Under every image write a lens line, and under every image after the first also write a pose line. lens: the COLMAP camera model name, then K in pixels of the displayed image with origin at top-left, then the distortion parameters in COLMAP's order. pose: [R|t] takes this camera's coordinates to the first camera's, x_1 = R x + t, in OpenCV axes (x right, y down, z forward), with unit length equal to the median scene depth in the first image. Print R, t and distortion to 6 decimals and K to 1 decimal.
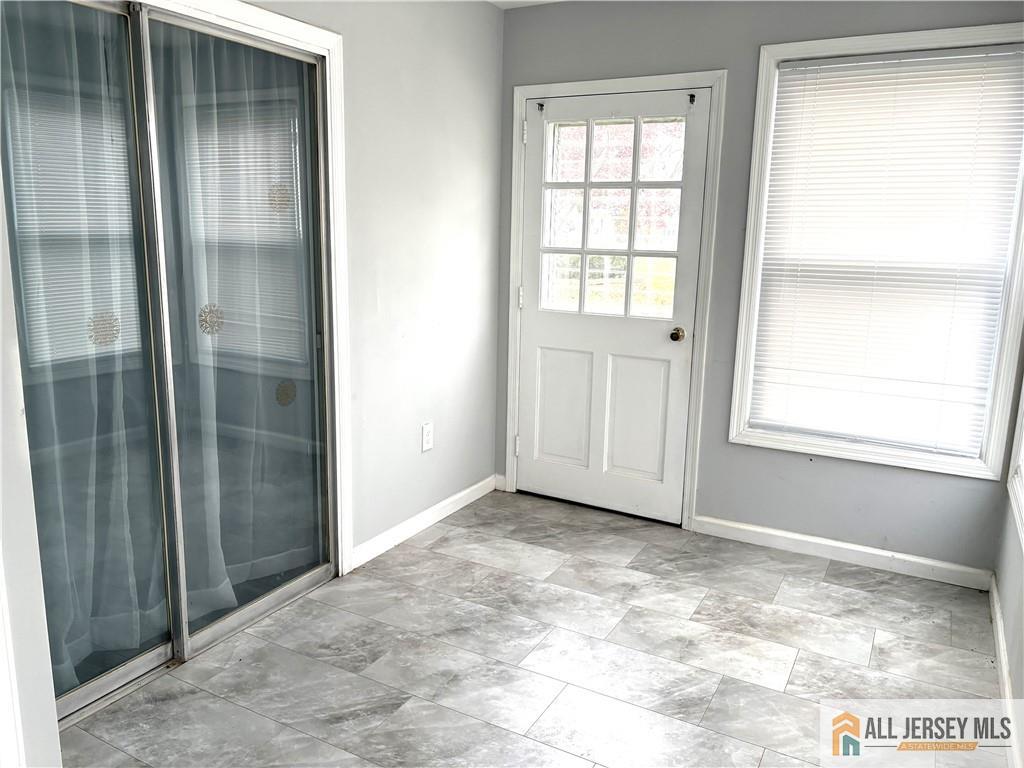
lens RADIAL K [[762.3, 0, 512.0], [0, 762.3, 384.0], [0, 0, 1]] dist [0.002827, 0.001318]
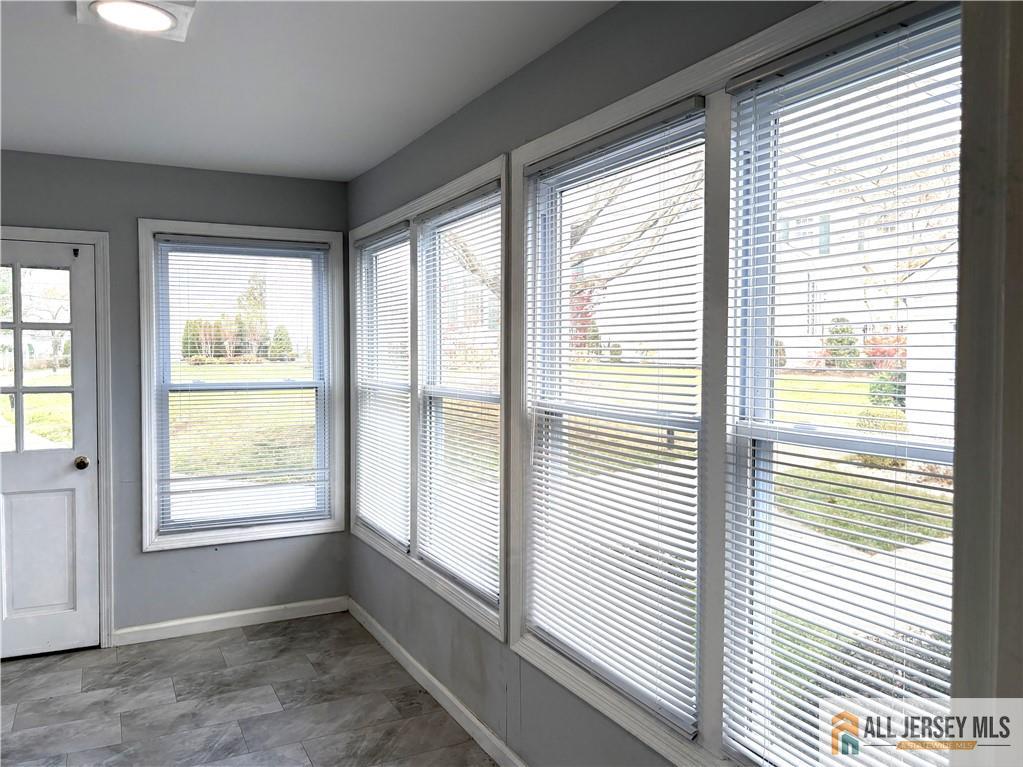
lens RADIAL K [[791.8, 0, 511.5], [0, 791.8, 383.5], [0, 0, 1]] dist [0.002997, 0.001076]
pose [[0.542353, -0.043160, 0.839041, -0.404500], [0.179891, 0.981484, -0.065793, 0.007593], [-0.820666, 0.186619, 0.540075, -0.122002]]
